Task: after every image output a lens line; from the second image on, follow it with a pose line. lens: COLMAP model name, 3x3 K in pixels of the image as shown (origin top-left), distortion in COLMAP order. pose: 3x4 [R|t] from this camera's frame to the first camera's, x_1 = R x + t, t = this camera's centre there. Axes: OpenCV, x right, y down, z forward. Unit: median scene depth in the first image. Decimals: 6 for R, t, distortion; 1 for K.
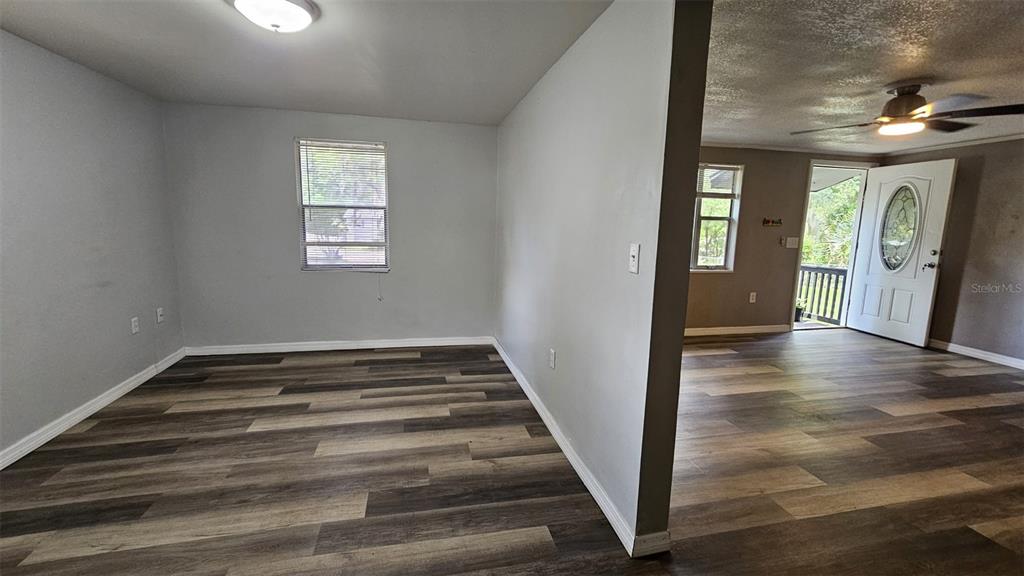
lens RADIAL K [[417.9, 0, 508.0], [0, 417.9, 281.8], [0, 0, 1]] dist [-0.002764, -0.000455]
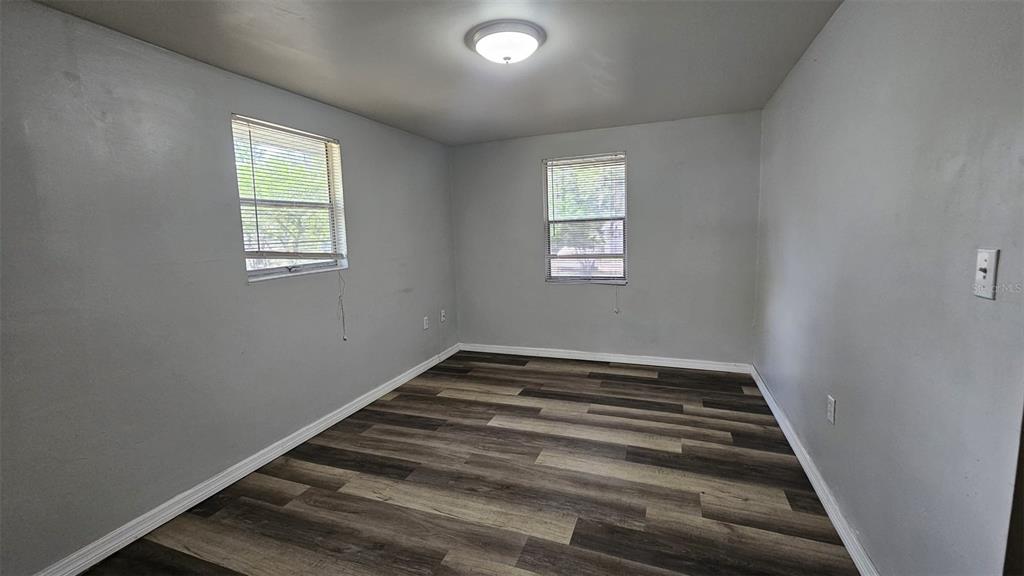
lens RADIAL K [[417.9, 0, 508.0], [0, 417.9, 281.8], [0, 0, 1]] dist [-0.002764, -0.000455]
pose [[0.828461, 0.013407, -0.559886, 0.047711], [-0.027538, 0.999479, -0.016814, -0.009713], [0.559369, 0.029348, 0.828399, 0.086281]]
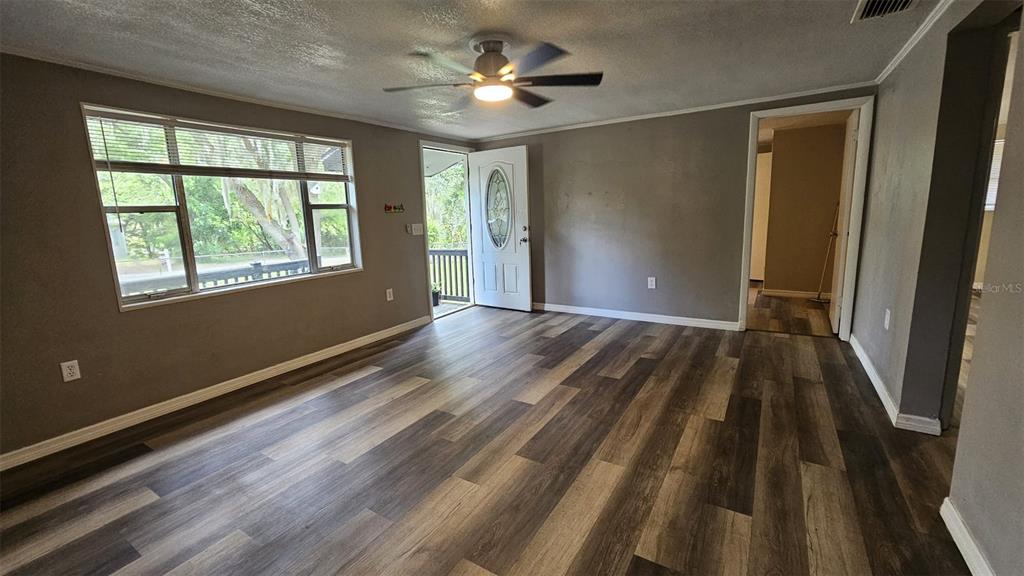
lens RADIAL K [[417.9, 0, 508.0], [0, 417.9, 281.8], [0, 0, 1]] dist [-0.002764, -0.000455]
pose [[0.700333, -0.165820, 0.694289, 0.152608], [0.152404, 0.984951, 0.081510, -0.022942], [-0.697357, 0.048729, 0.715066, 0.193880]]
